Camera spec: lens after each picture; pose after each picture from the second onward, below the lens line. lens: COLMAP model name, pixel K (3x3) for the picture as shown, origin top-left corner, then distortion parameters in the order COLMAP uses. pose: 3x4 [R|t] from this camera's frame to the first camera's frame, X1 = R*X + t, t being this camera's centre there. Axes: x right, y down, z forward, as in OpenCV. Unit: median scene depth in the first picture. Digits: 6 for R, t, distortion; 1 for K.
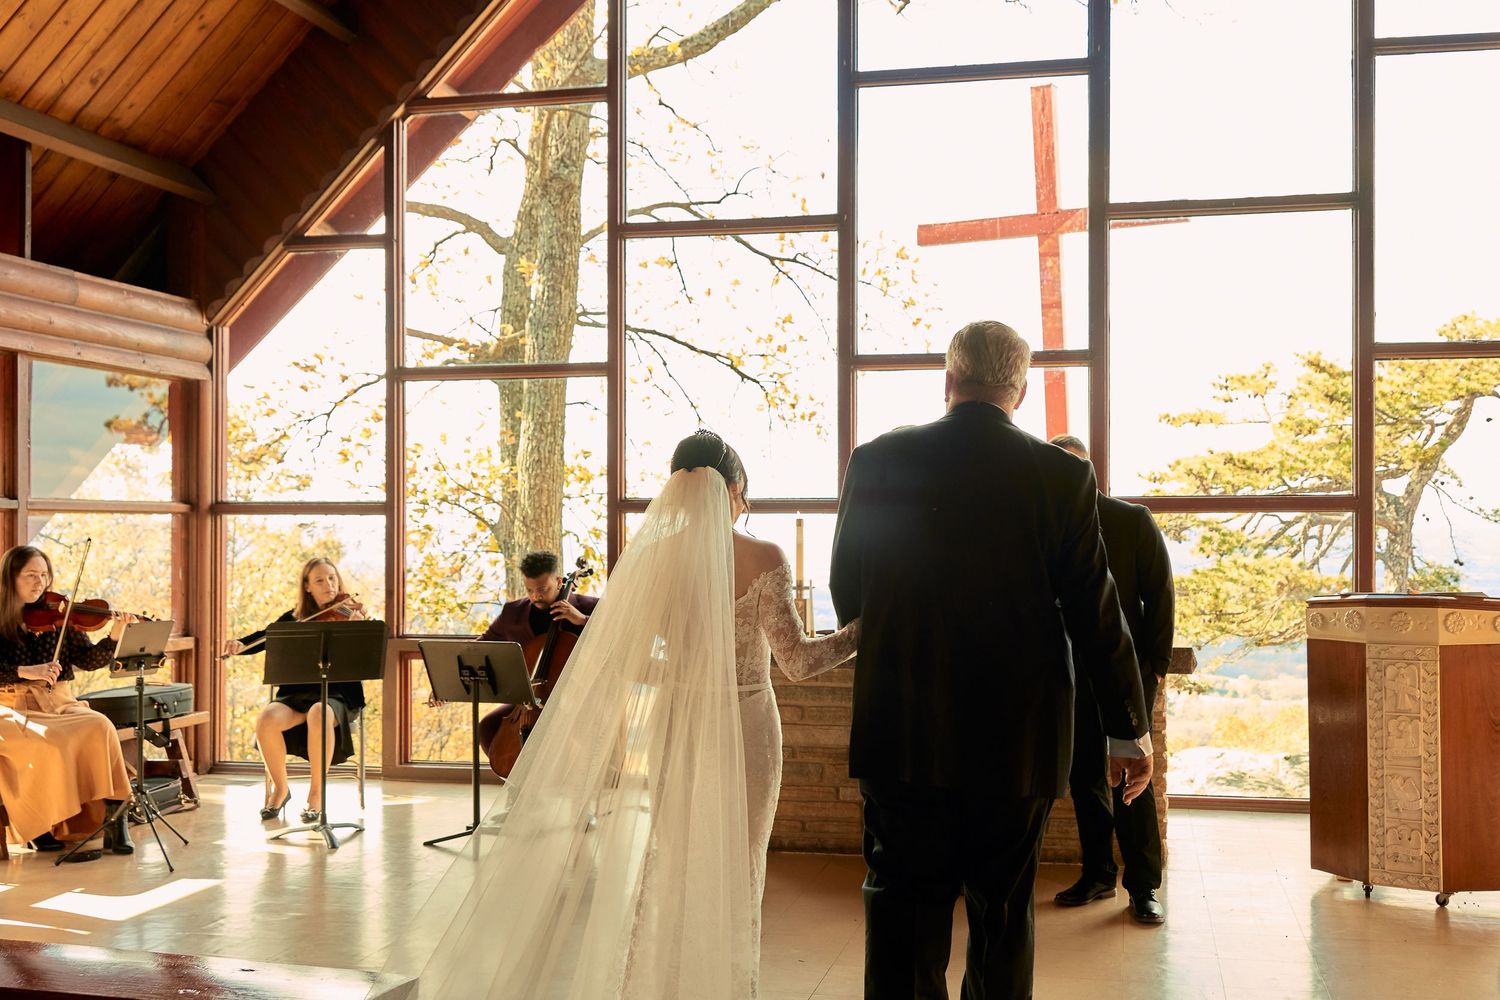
lens RADIAL K [[1402.4, 0, 846.3], [0, 1402.4, 511.0], [0, 0, 1]] dist [-0.007205, 0.000000]
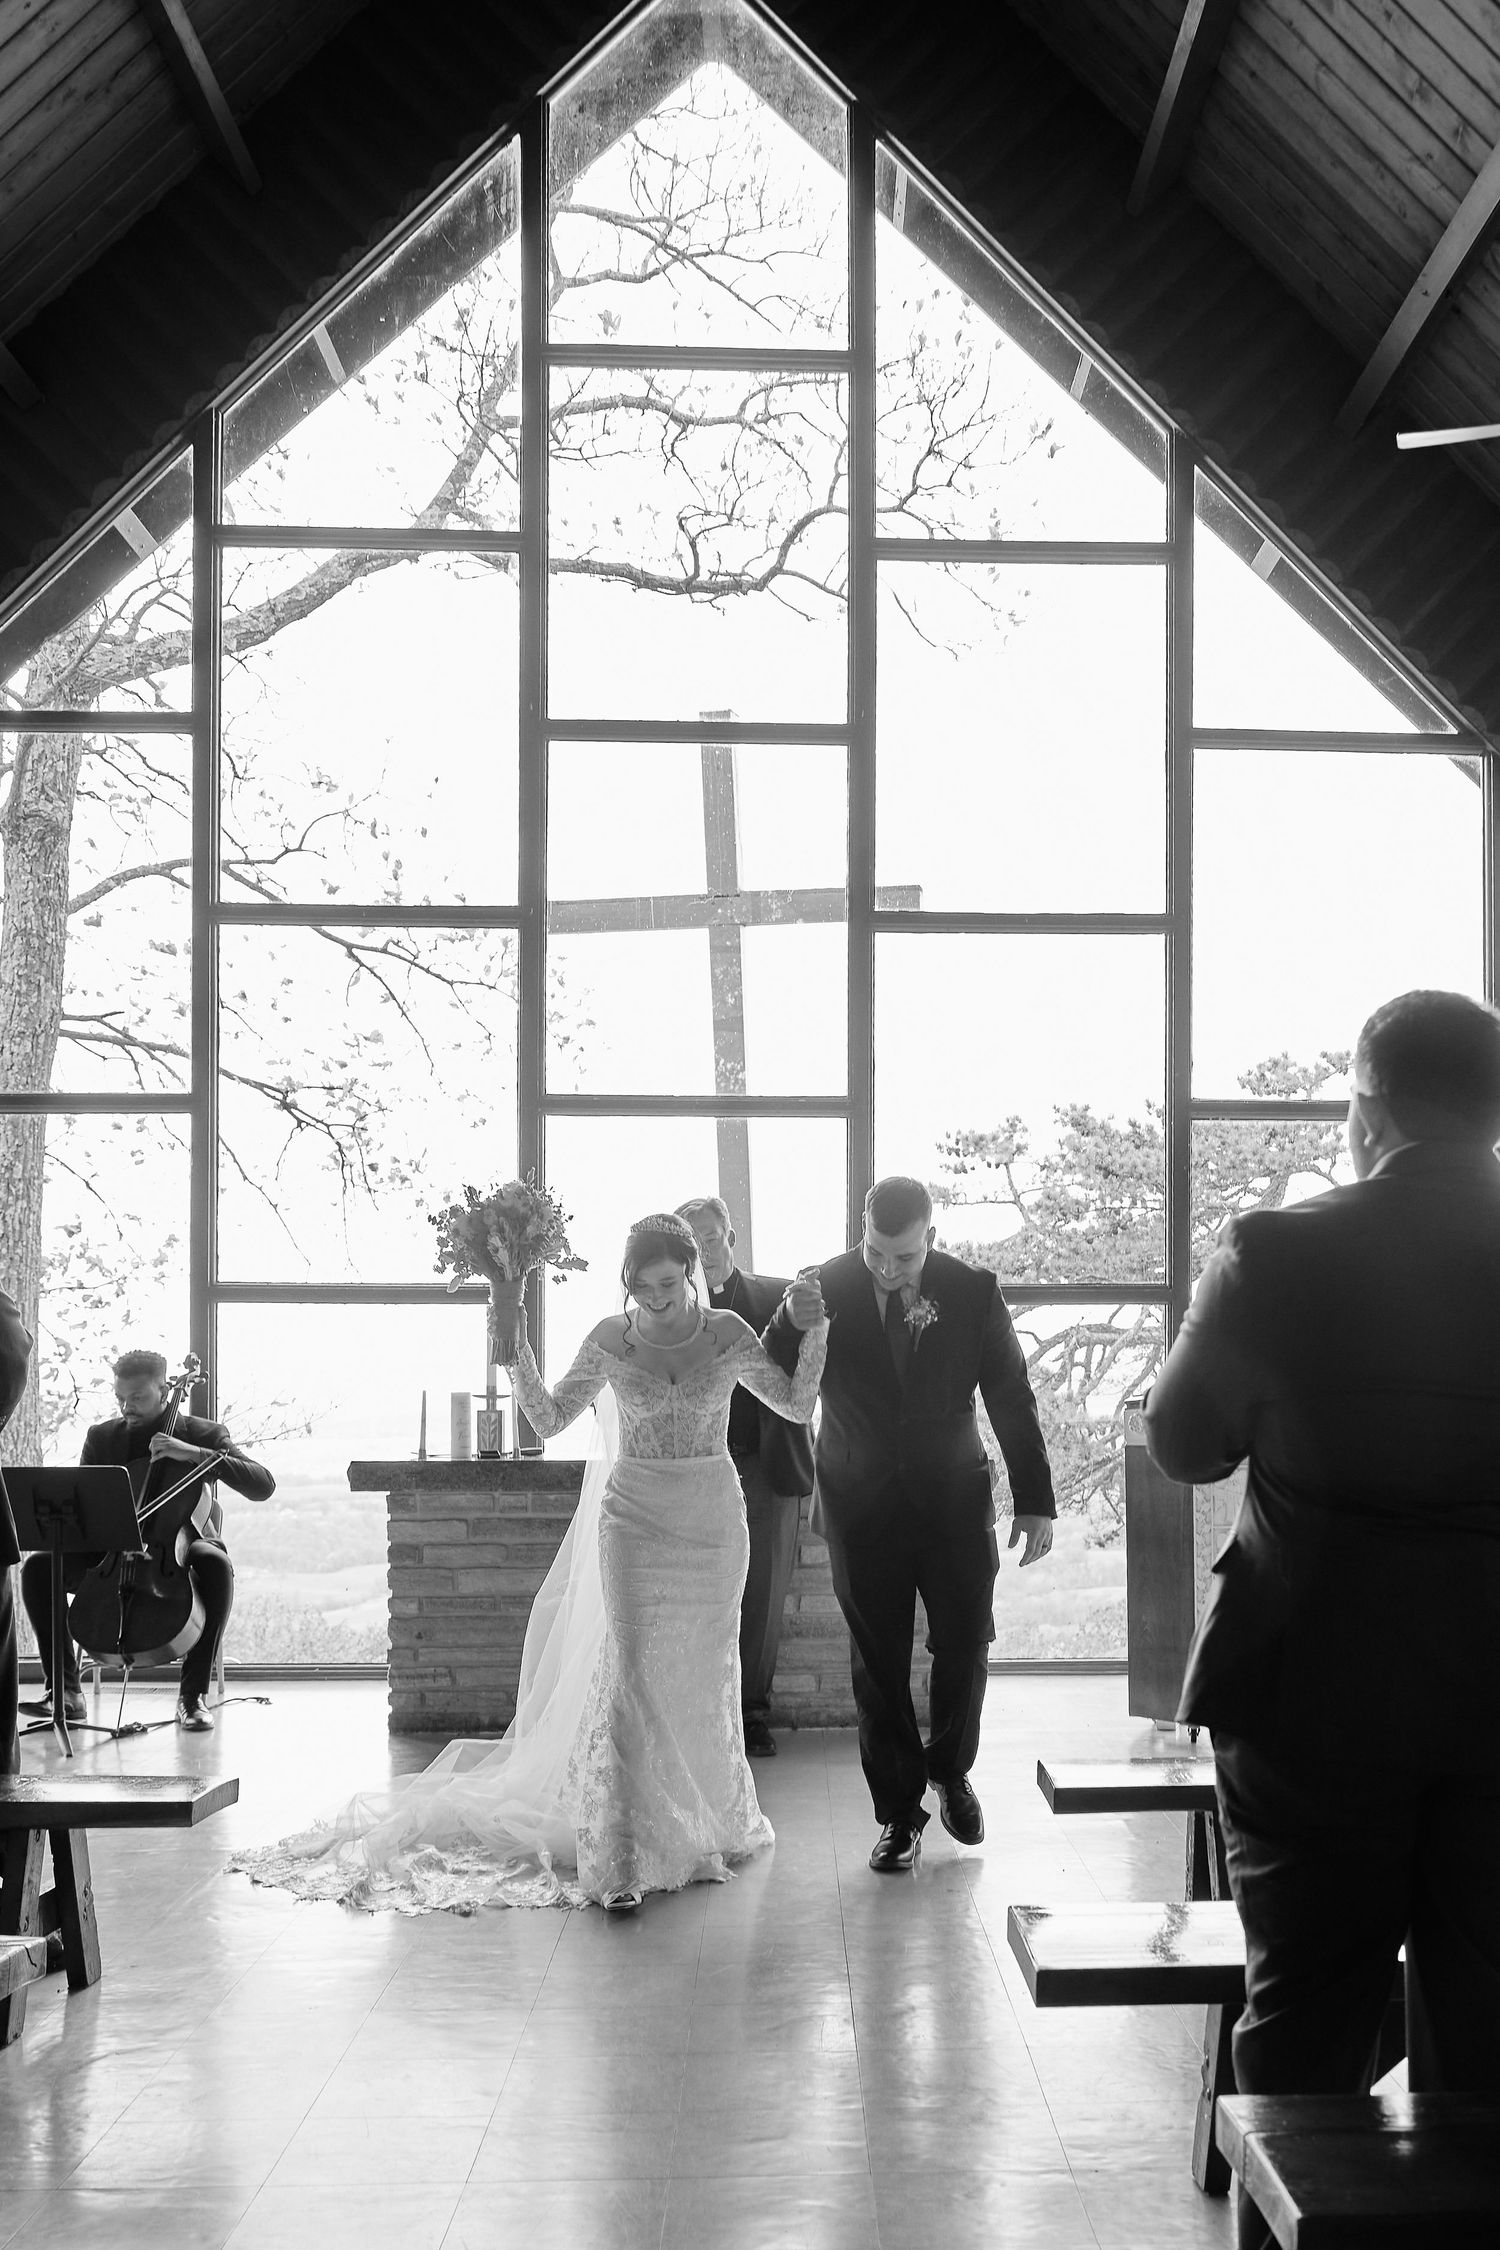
lens RADIAL K [[2217.3, 0, 873.2], [0, 2217.3, 1337.2], [0, 0, 1]] dist [0.004570, 0.000000]
pose [[0.970992, 0.004004, 0.239080, -0.099749], [-0.003557, 0.999991, -0.002300, 0.020236], [-0.239087, 0.001383, 0.970997, -0.190051]]
